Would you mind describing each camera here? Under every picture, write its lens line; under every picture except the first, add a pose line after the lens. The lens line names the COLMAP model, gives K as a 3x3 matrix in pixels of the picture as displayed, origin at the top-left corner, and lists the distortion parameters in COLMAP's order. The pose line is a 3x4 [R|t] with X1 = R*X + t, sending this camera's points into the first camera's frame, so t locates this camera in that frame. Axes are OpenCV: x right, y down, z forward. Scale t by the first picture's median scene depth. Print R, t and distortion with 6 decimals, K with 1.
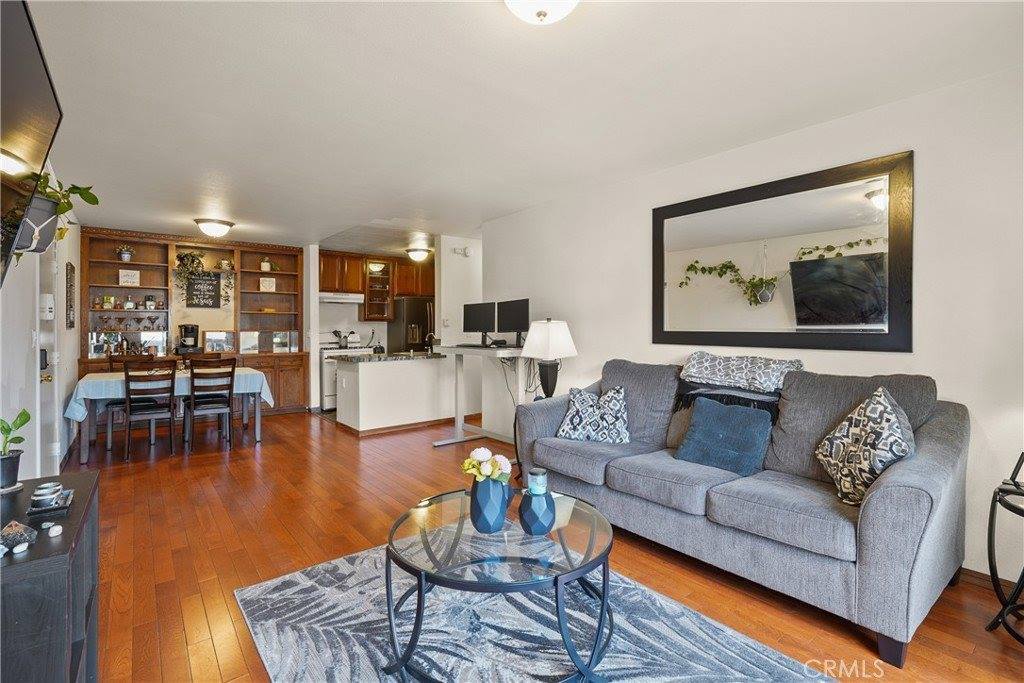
lens RADIAL K [[470.4, 0, 513.1], [0, 470.4, 332.9], [0, 0, 1]] dist [-0.001476, 0.000125]
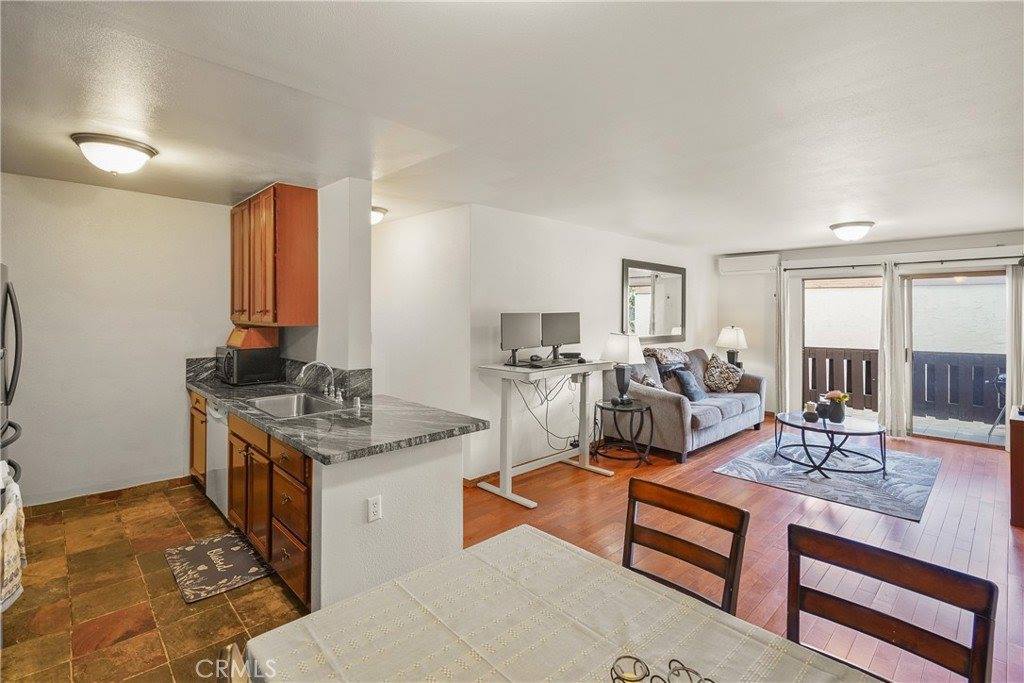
lens RADIAL K [[479.5, 0, 515.0], [0, 479.5, 310.0], [0, 0, 1]] dist [0.000506, 0.000370]
pose [[-0.085093, 0.000297, 0.996373, -1.440011], [0.006485, 0.999979, 0.000256, -0.111665], [-0.996352, 0.006483, -0.085093, 1.716470]]
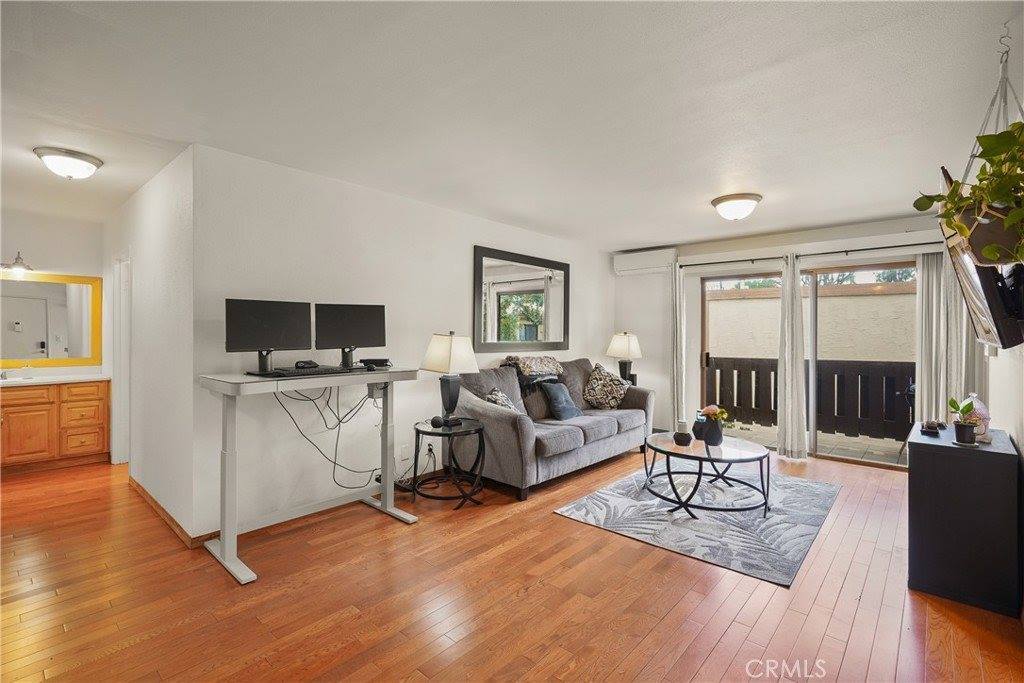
lens RADIAL K [[470.4, 0, 513.1], [0, 470.4, 332.9], [0, 0, 1]] dist [-0.001476, 0.000125]
pose [[-0.154875, -0.005839, 0.987917, -1.106604], [0.005664, 0.999961, 0.006798, -0.043003], [-0.987918, 0.006648, -0.154836, 1.259730]]
